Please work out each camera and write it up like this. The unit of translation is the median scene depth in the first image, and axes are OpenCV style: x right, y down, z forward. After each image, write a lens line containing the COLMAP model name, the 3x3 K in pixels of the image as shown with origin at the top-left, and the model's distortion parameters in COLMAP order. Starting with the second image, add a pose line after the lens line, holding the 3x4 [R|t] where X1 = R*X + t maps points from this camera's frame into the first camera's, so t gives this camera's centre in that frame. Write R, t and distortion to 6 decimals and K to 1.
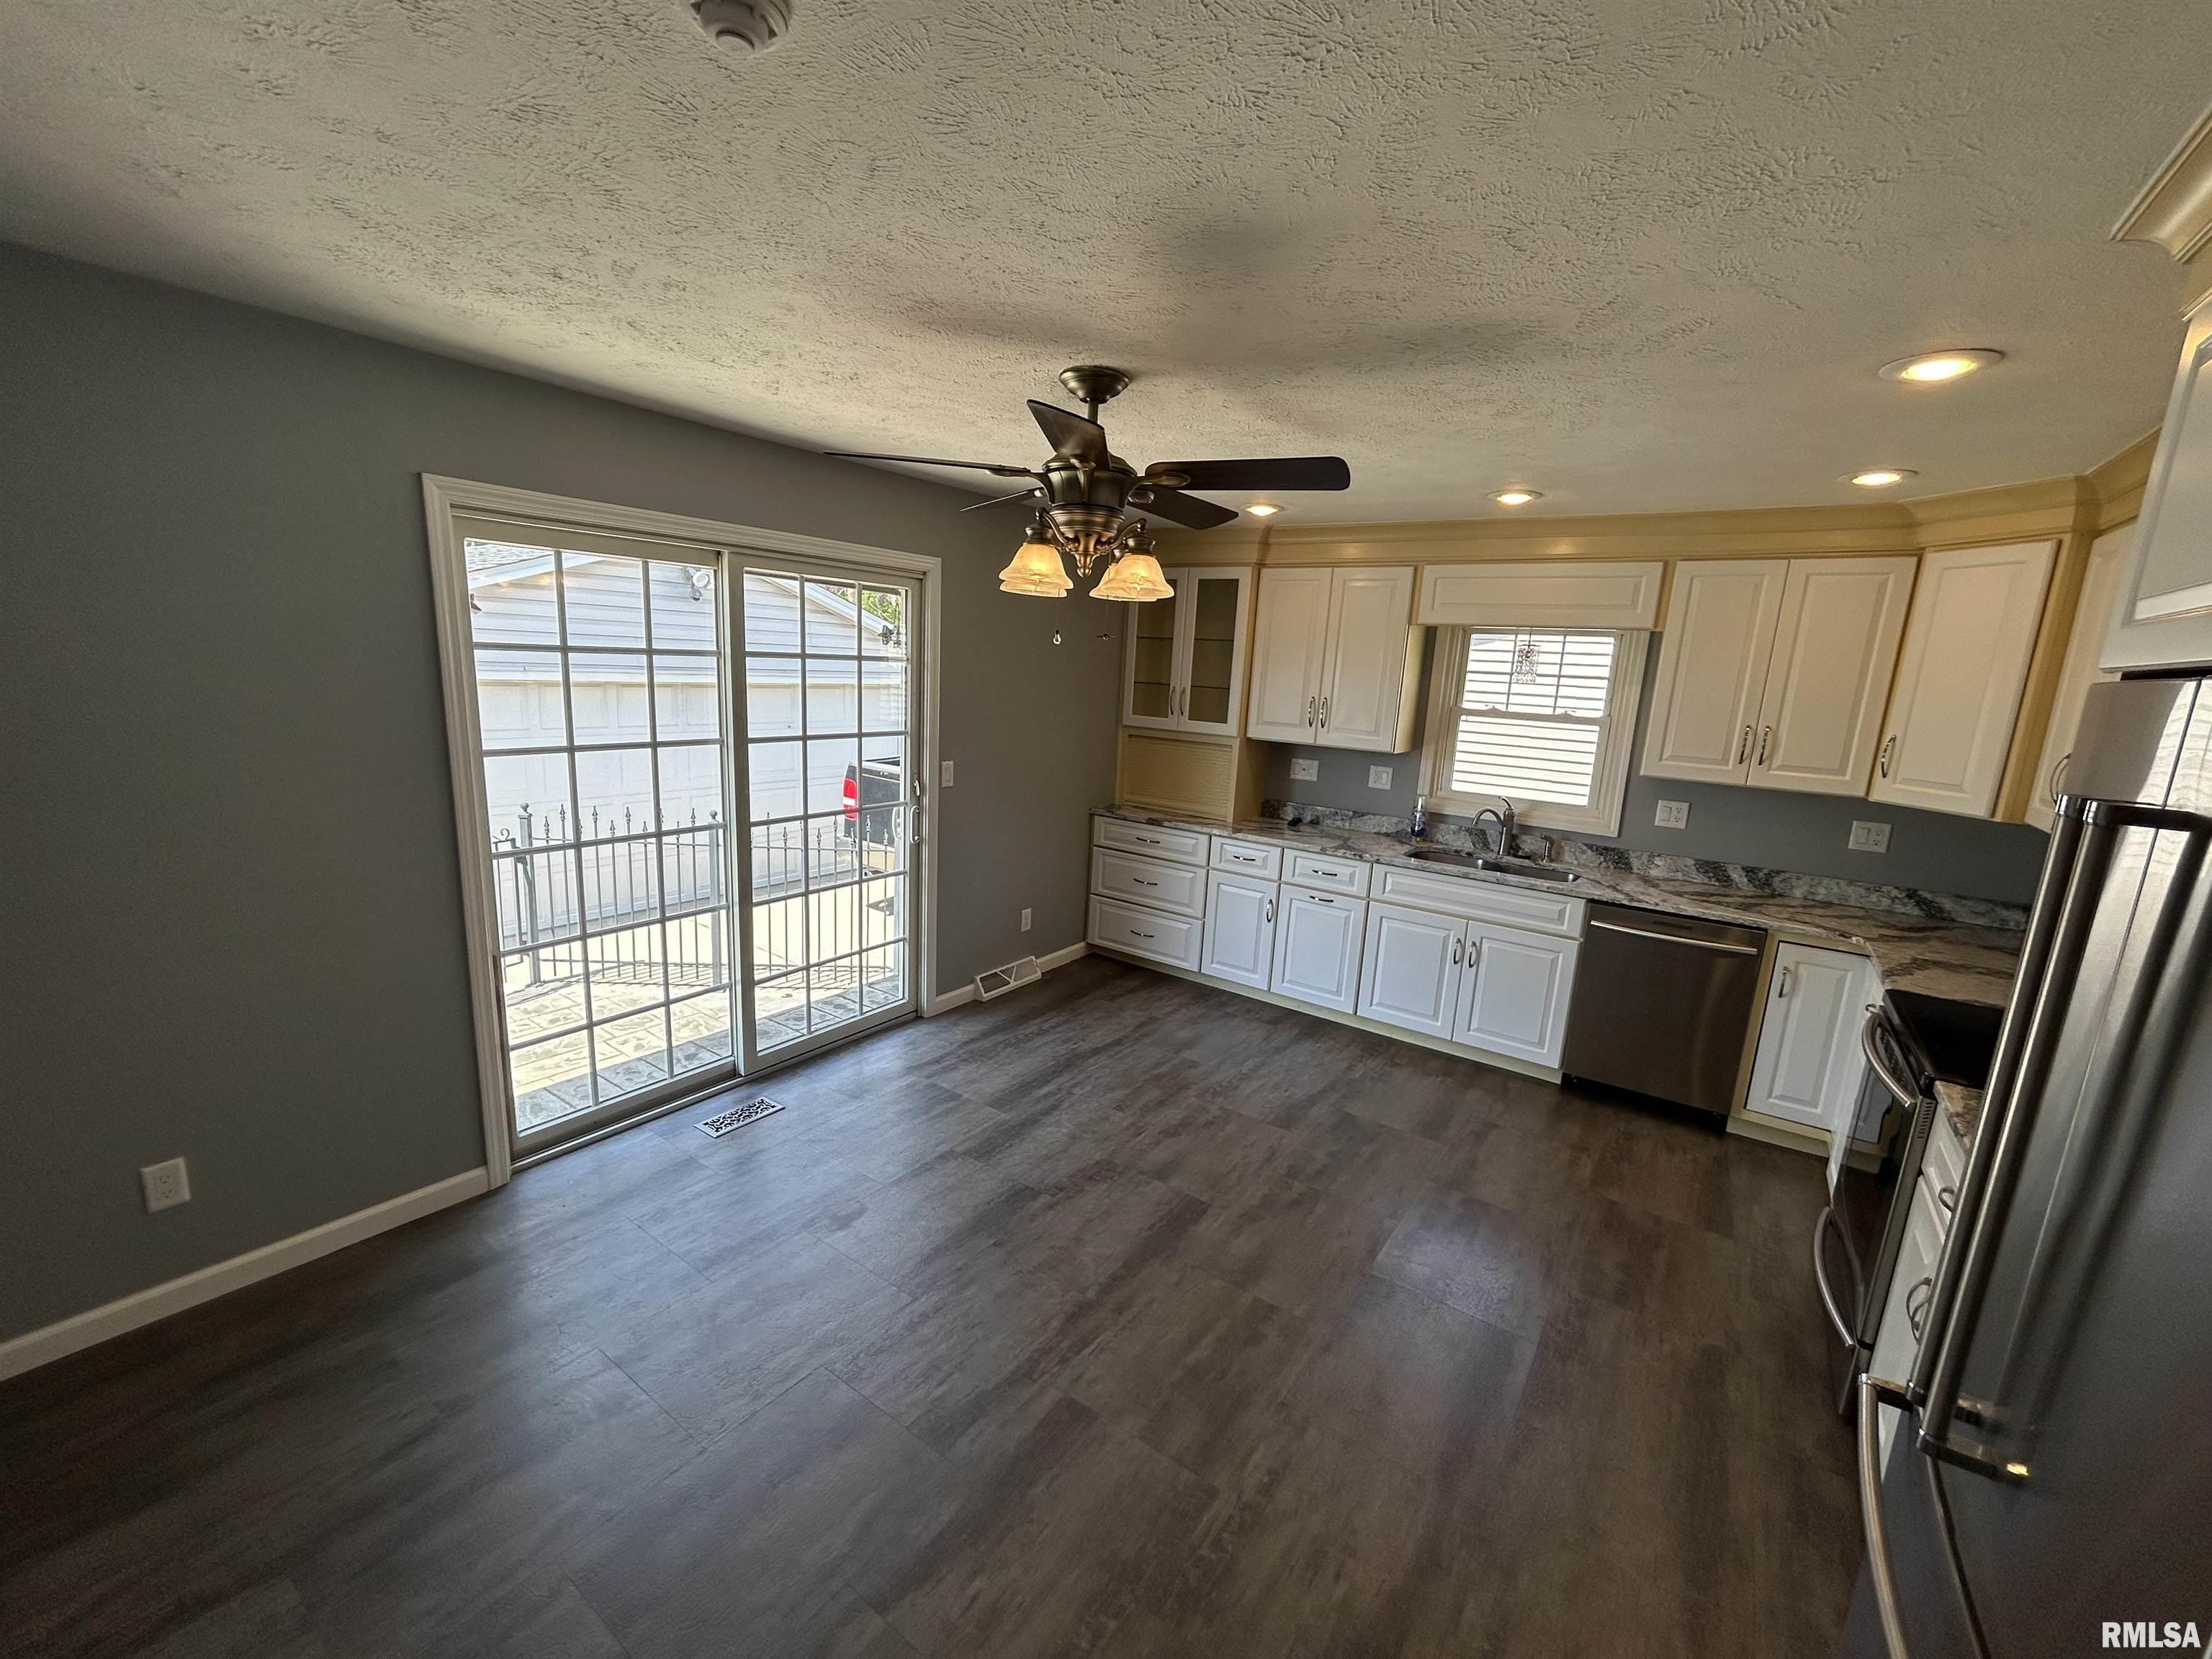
lens RADIAL K [[901.1, 0, 1108.8], [0, 901.1, 844.6], [0, 0, 1]] dist [-0.001277, 0.000156]
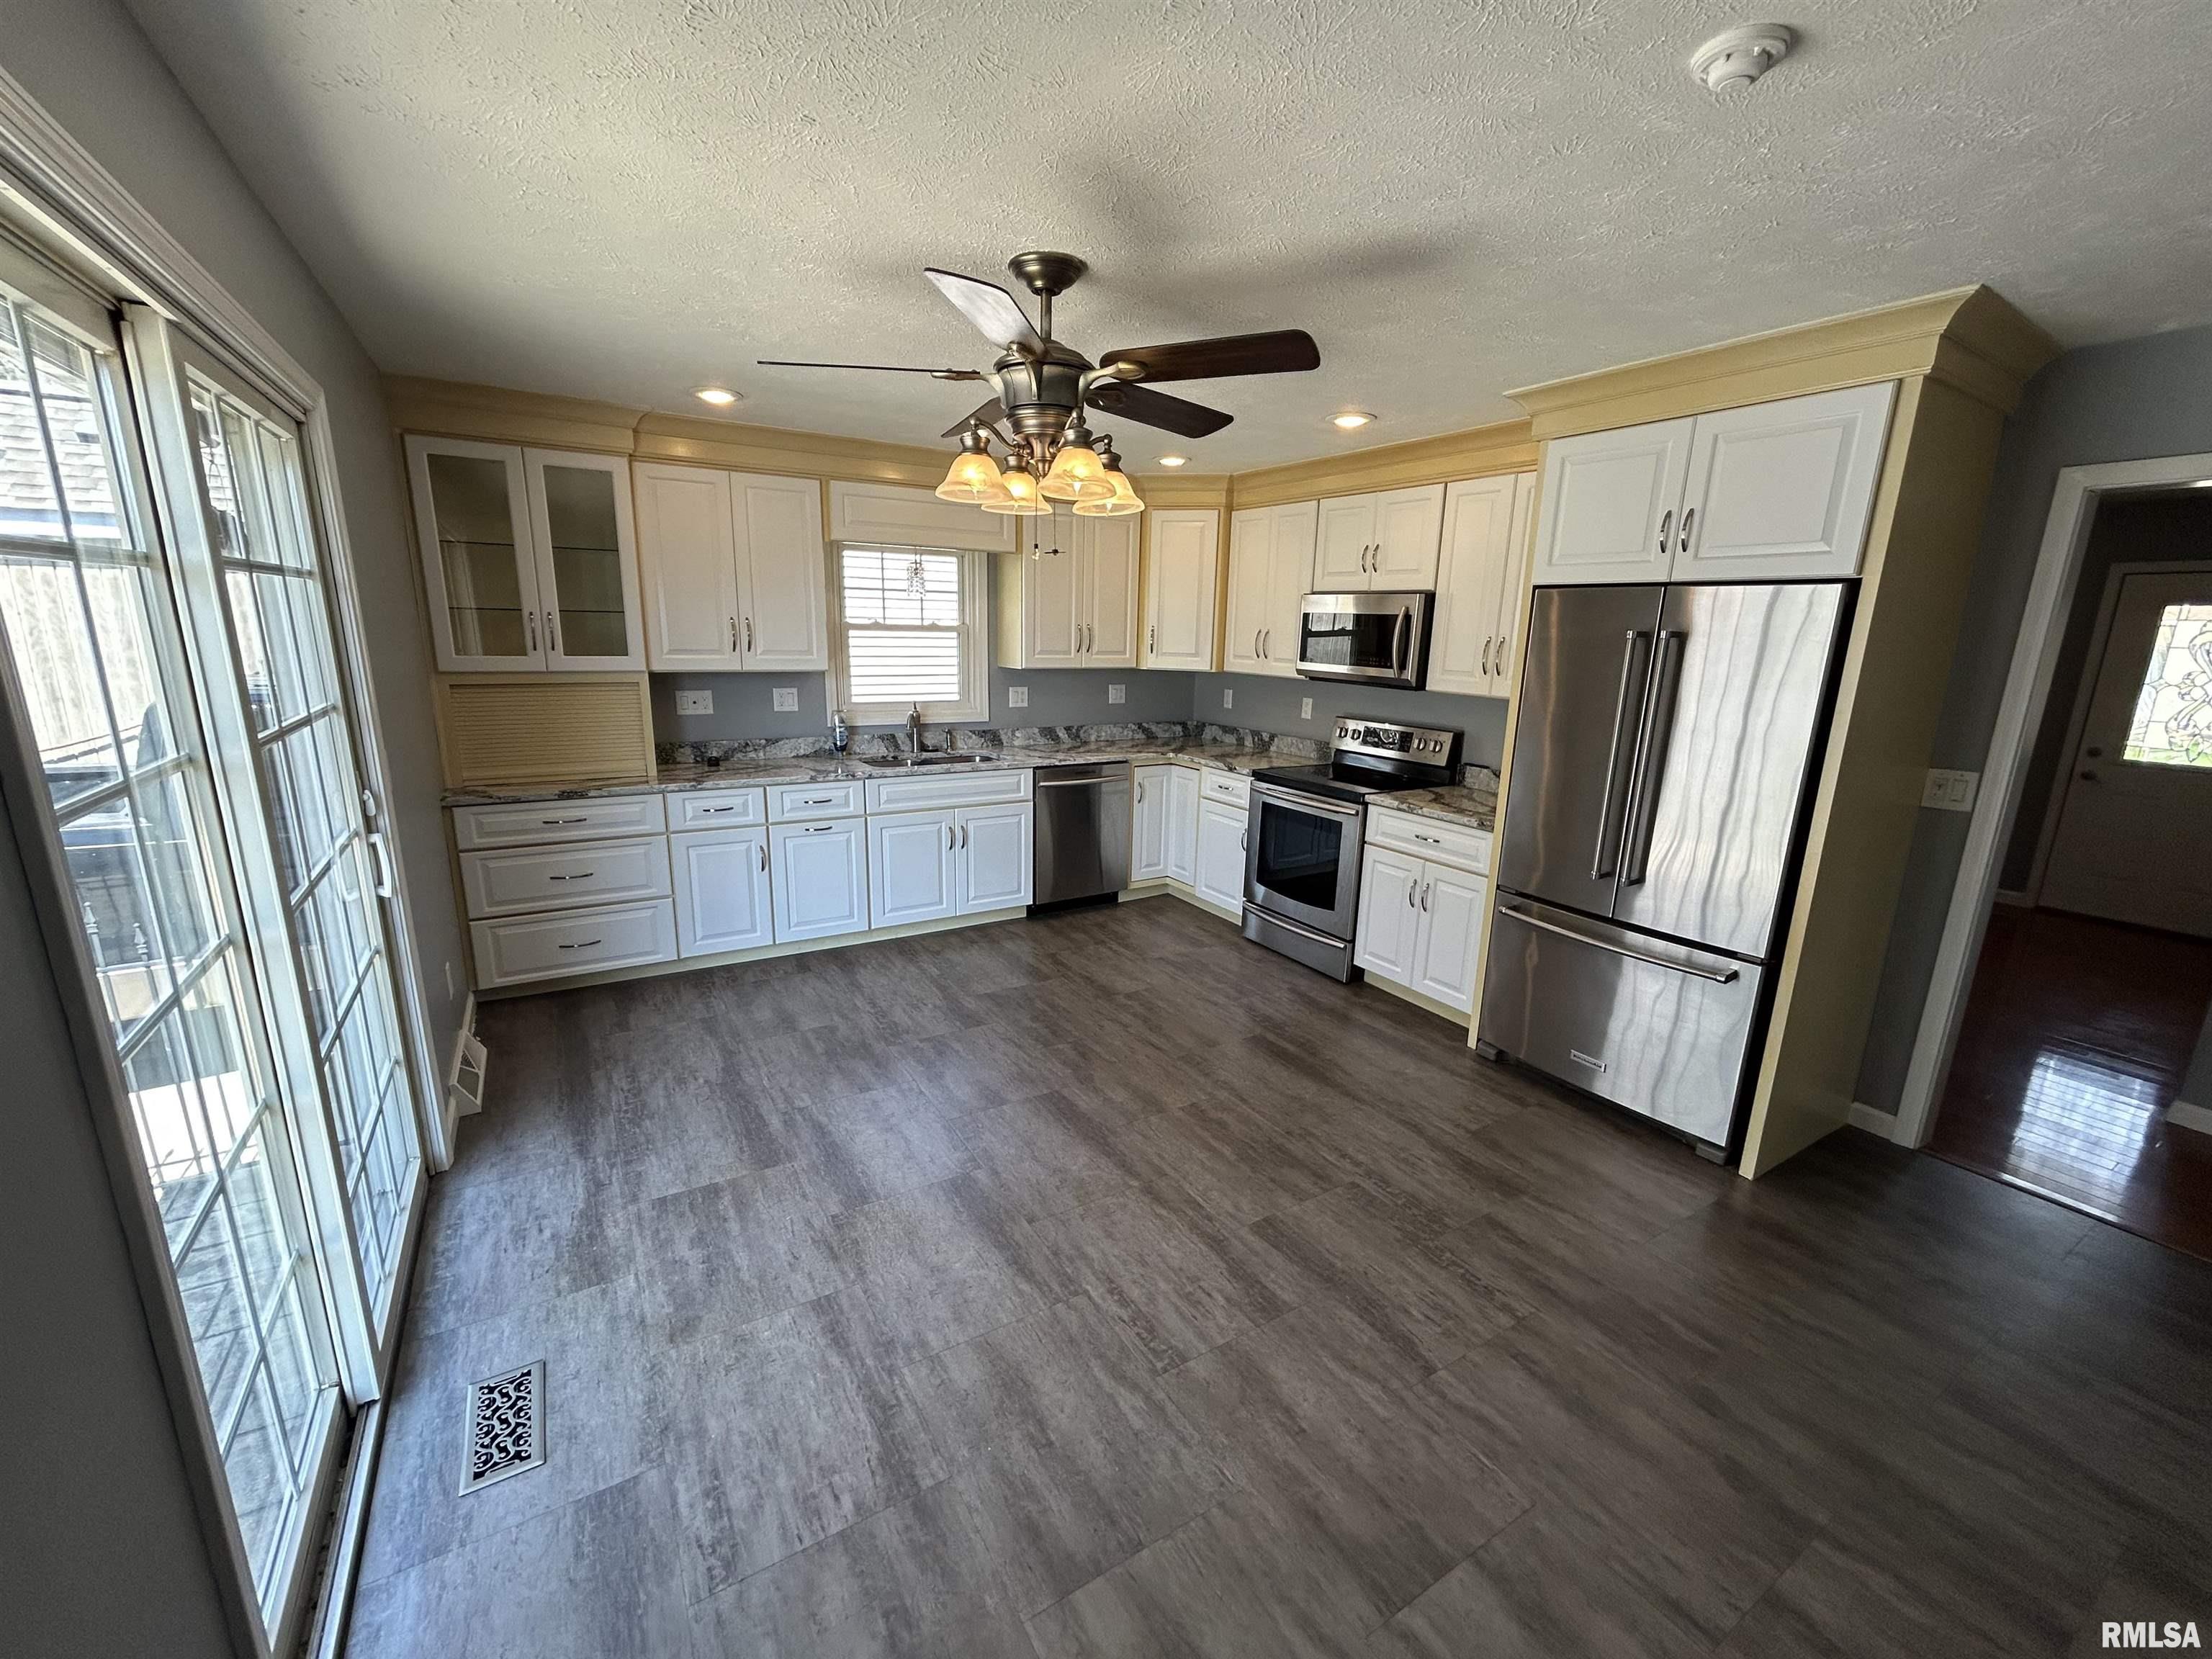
lens RADIAL K [[901.1, 0, 1108.8], [0, 901.1, 844.6], [0, 0, 1]] dist [-0.001277, 0.000156]
pose [[0.391360, -0.259044, 0.883025, -0.521417], [0.179332, 0.962634, 0.202918, -0.066489], [-0.902595, 0.078940, 0.423192, 0.323516]]
